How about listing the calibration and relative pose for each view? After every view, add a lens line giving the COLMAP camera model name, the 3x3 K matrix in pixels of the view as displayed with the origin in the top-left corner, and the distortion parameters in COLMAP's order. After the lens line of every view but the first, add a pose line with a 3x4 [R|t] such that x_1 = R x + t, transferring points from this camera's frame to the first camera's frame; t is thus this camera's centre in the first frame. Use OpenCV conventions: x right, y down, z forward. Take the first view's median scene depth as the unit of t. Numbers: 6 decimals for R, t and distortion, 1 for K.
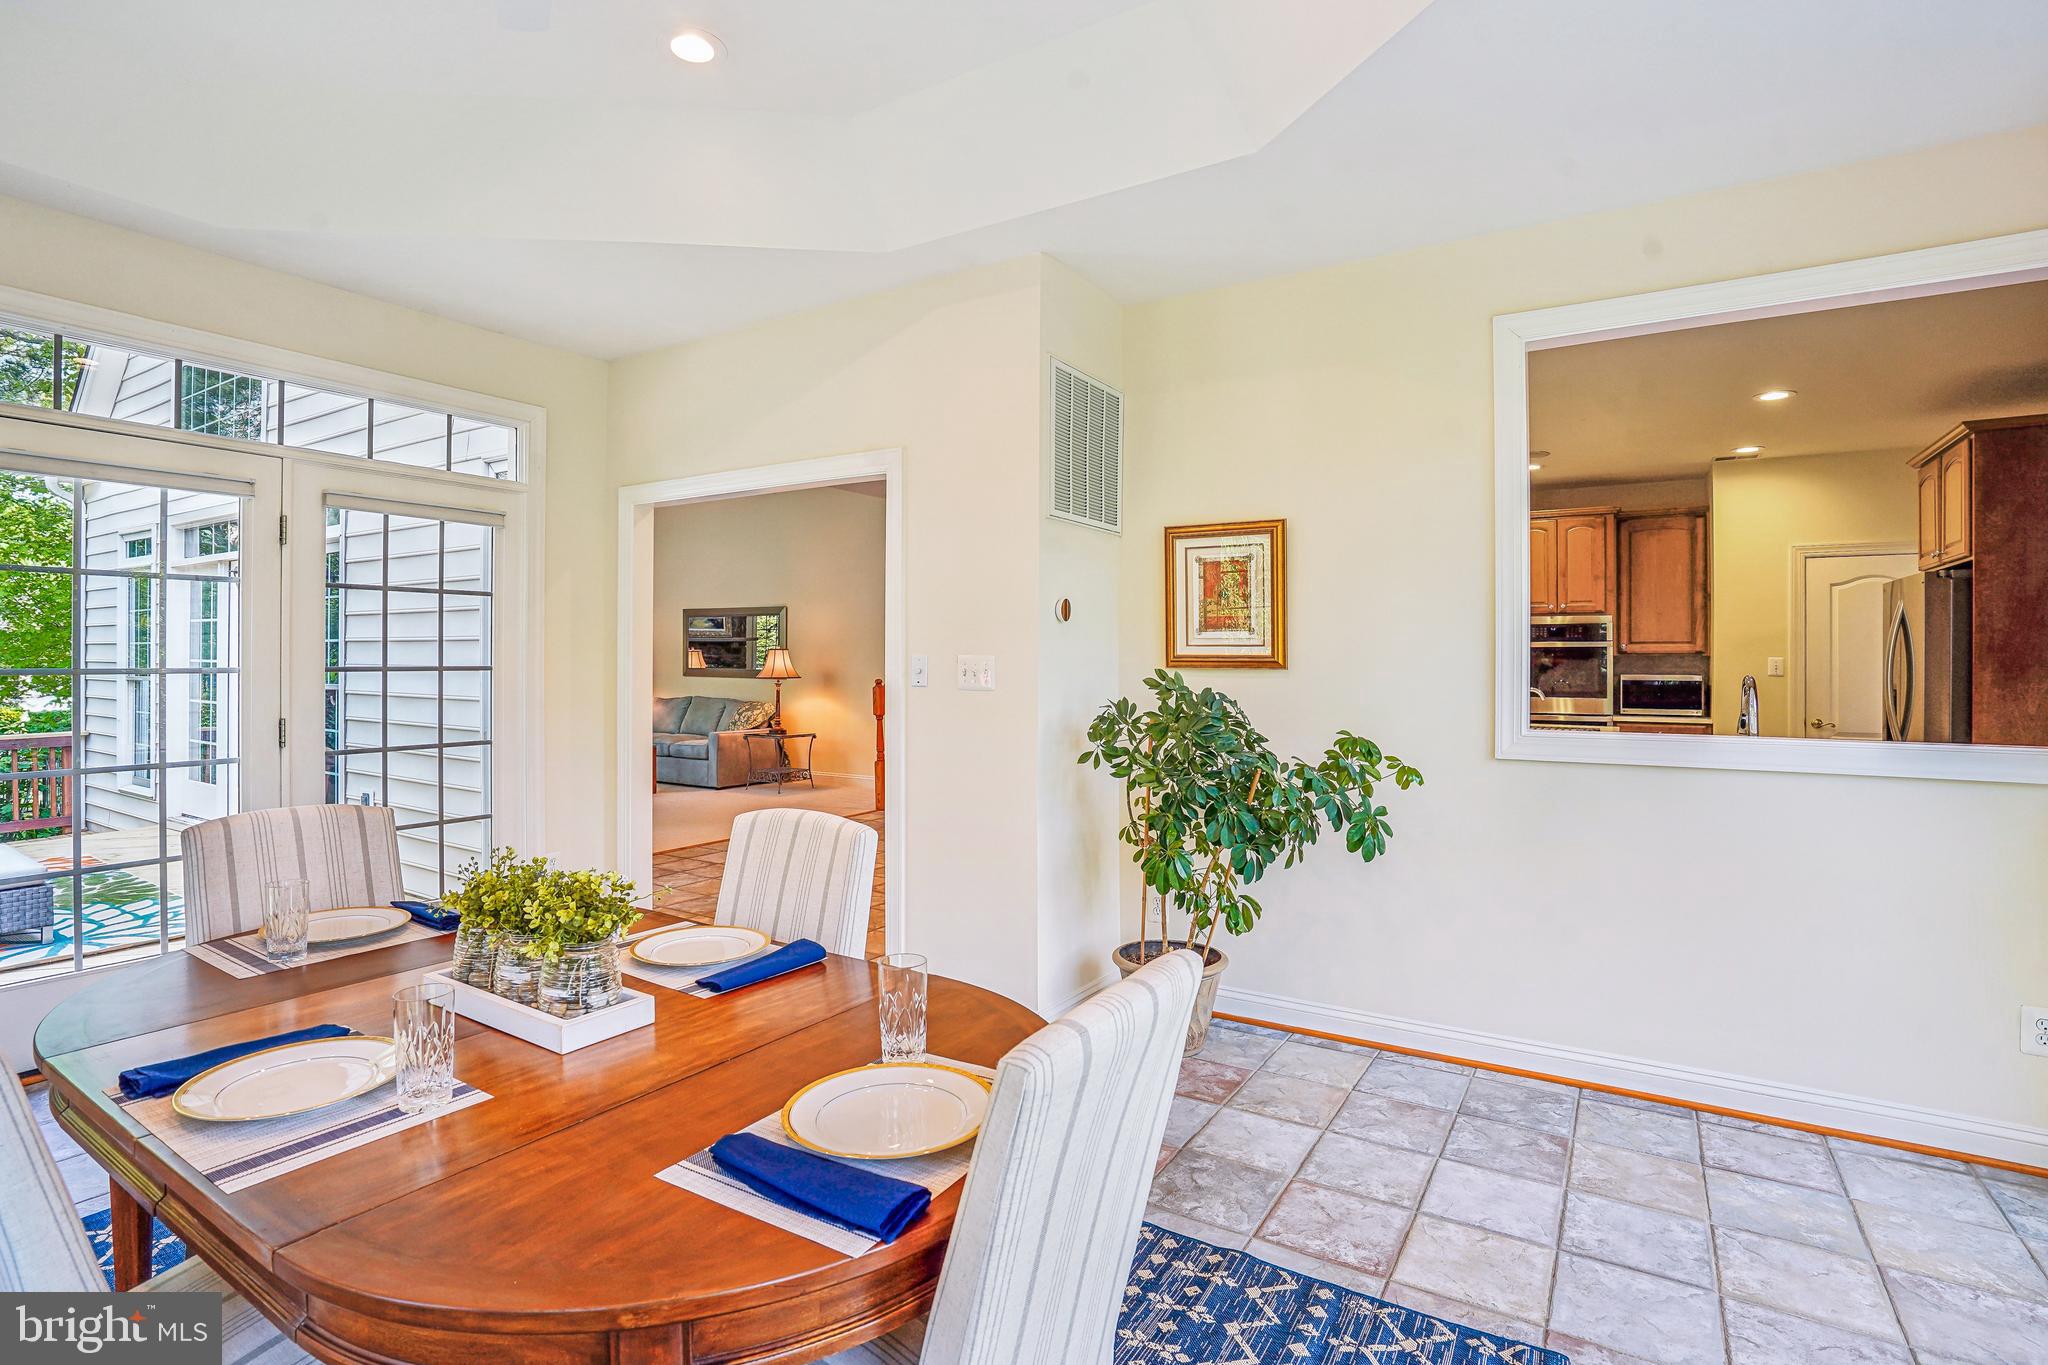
lens RADIAL K [[974.0, 0, 1018.1], [0, 974.0, 672.2], [0, 0, 1]] dist [-0.025886, 0.004483]
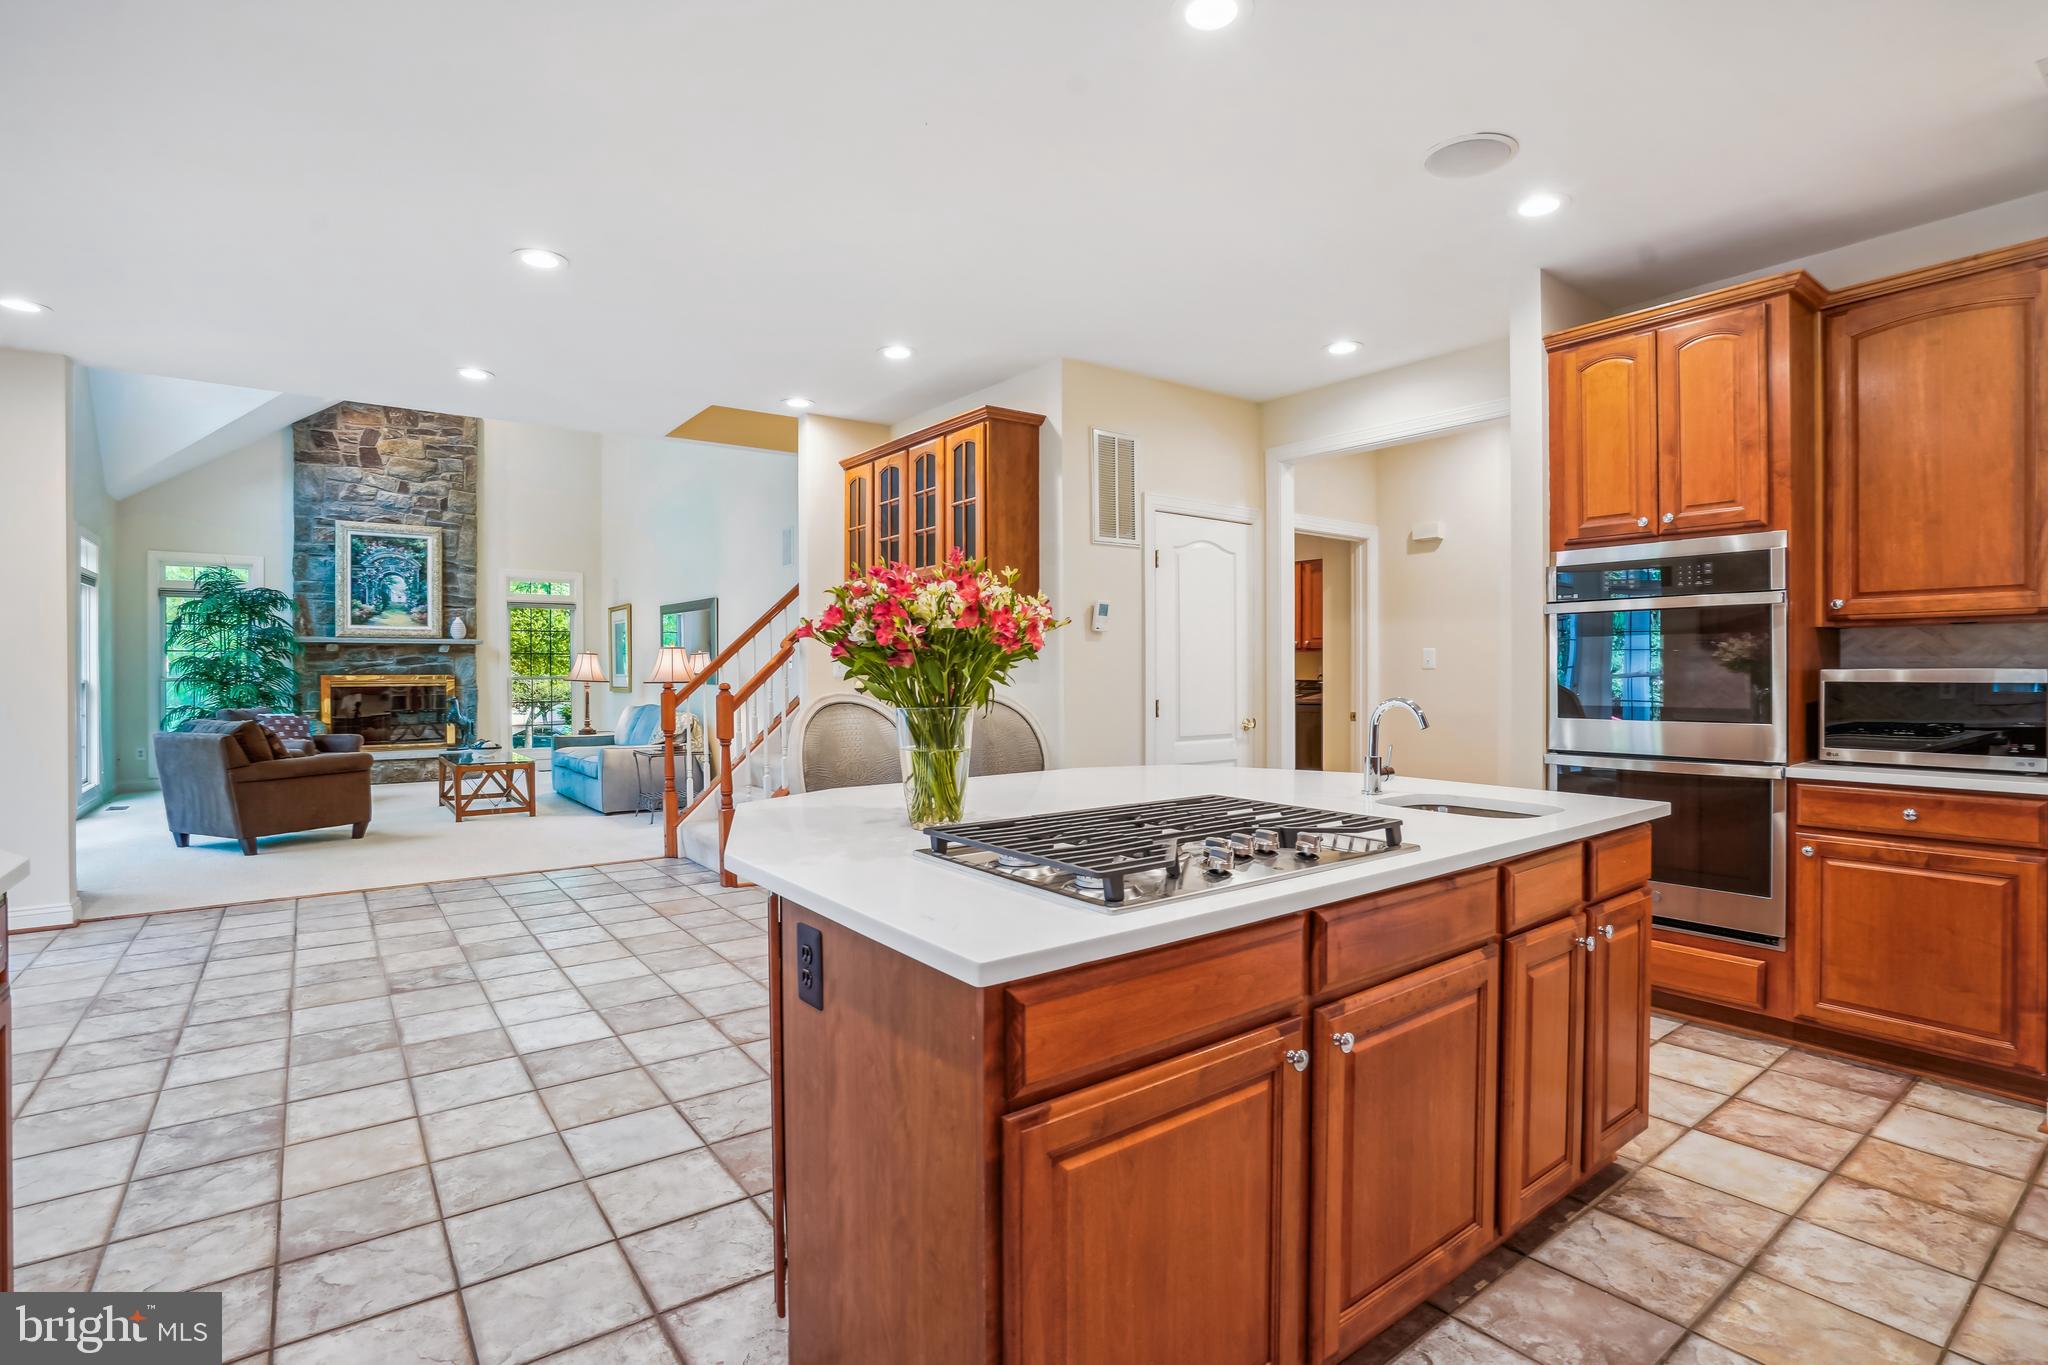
lens RADIAL K [[974.0, 0, 1017.1], [0, 974.0, 678.9], [0, 0, 1]] dist [-0.025886, 0.004483]
pose [[0.927101, -0.001017, -0.374809, 0.328240], [-0.001509, 0.999978, -0.006445, 0.007808], [0.374808, 0.006541, 0.927079, 0.341861]]
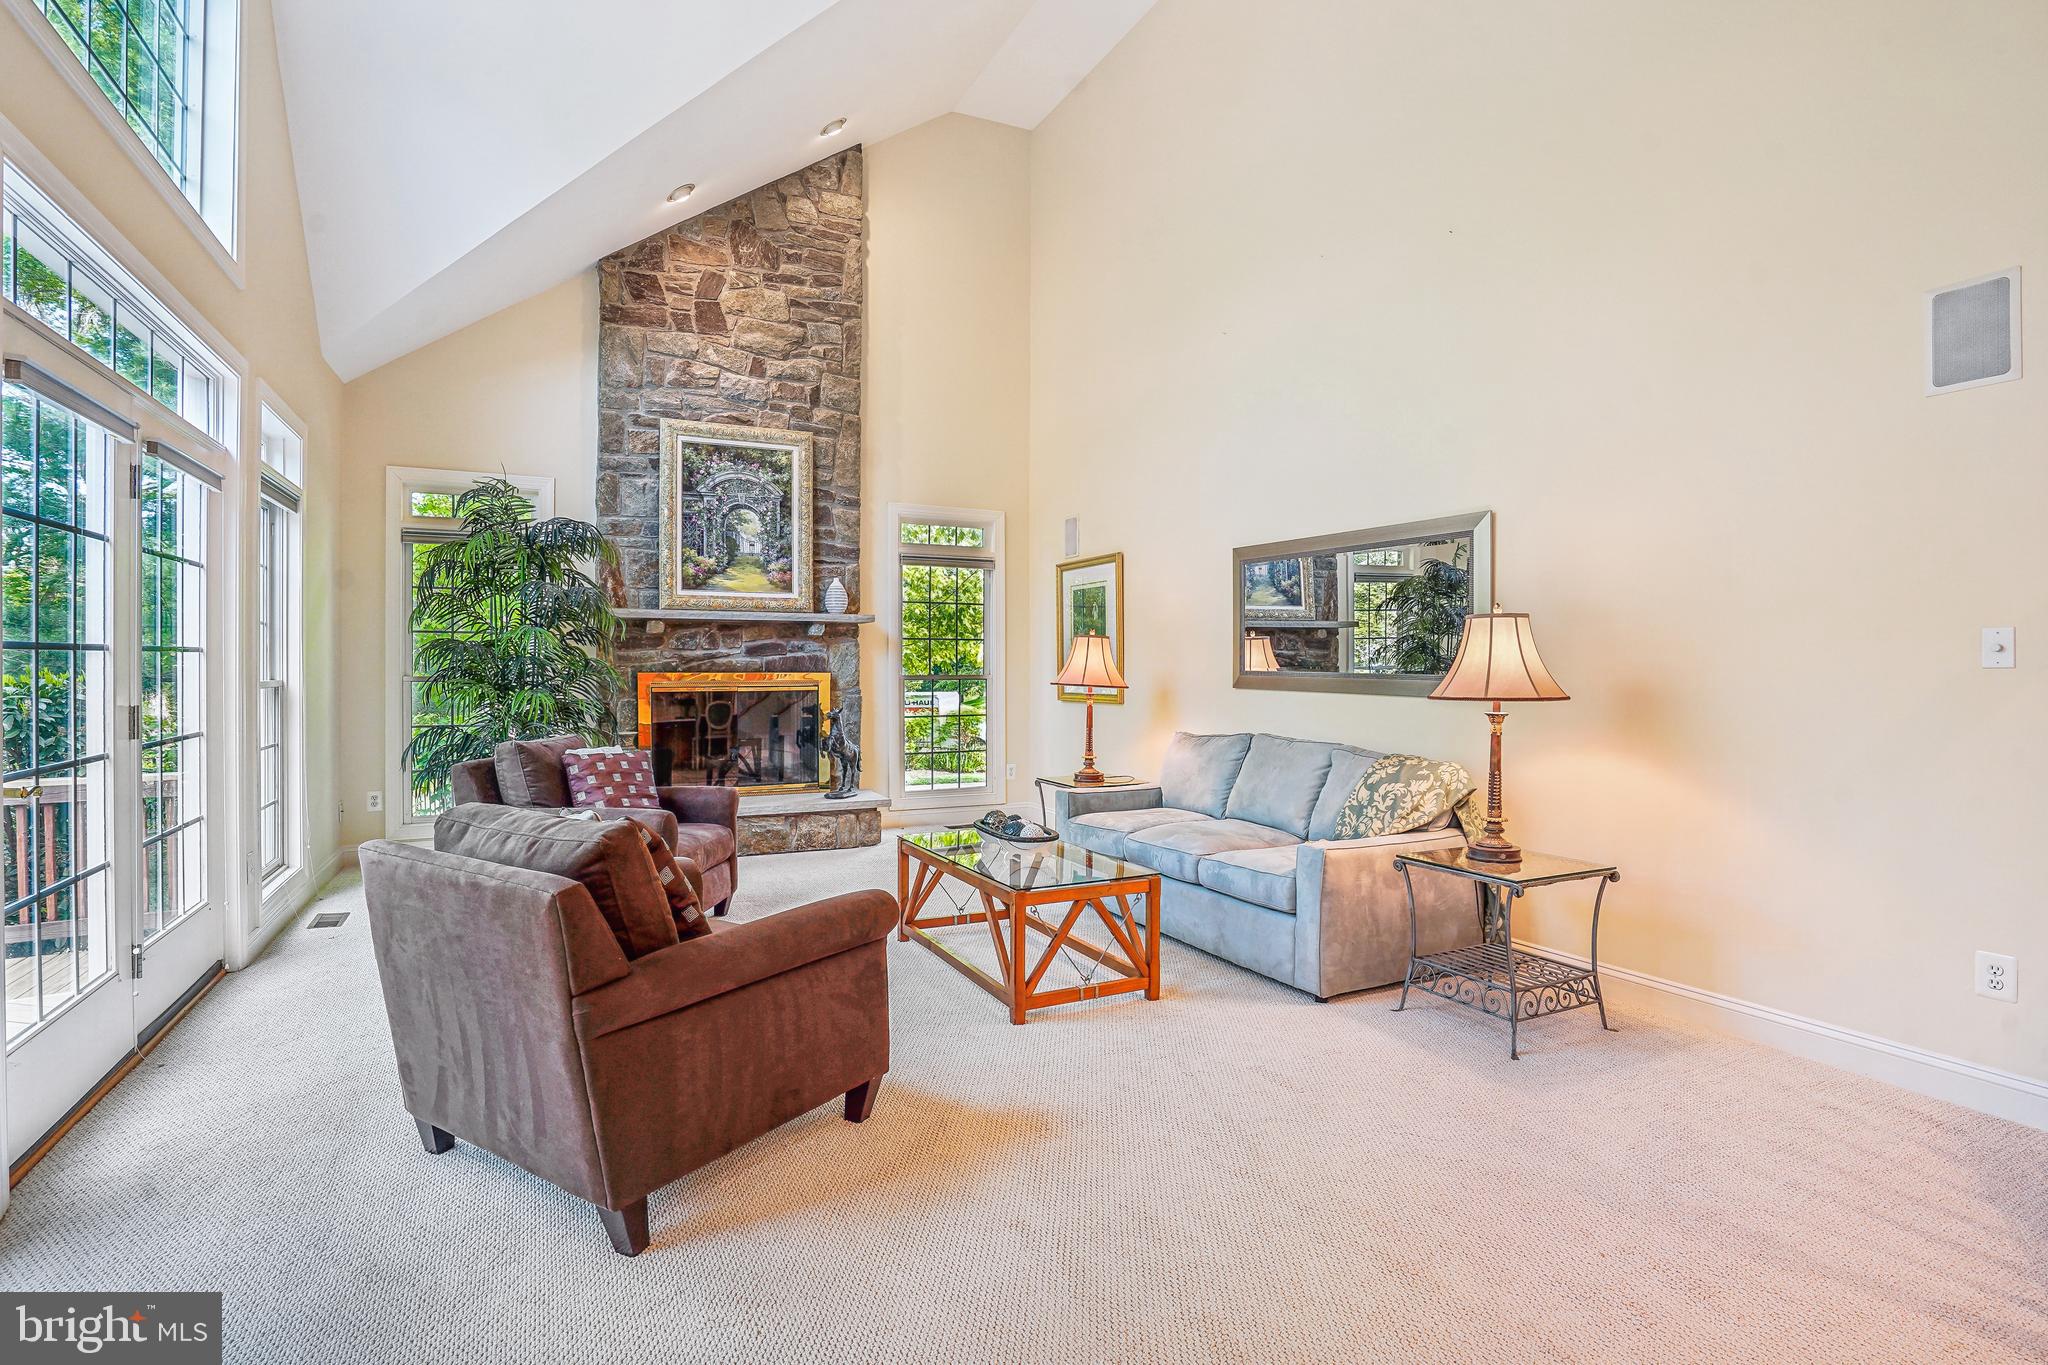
lens RADIAL K [[974.0, 0, 1017.8], [0, 974.0, 664.0], [0, 0, 1]] dist [-0.025886, 0.004483]
pose [[0.850268, -0.000340, -0.526349, -0.208970], [-0.007624, 0.999887, -0.012962, -0.000827], [0.526294, 0.015034, 0.850170, 0.612240]]
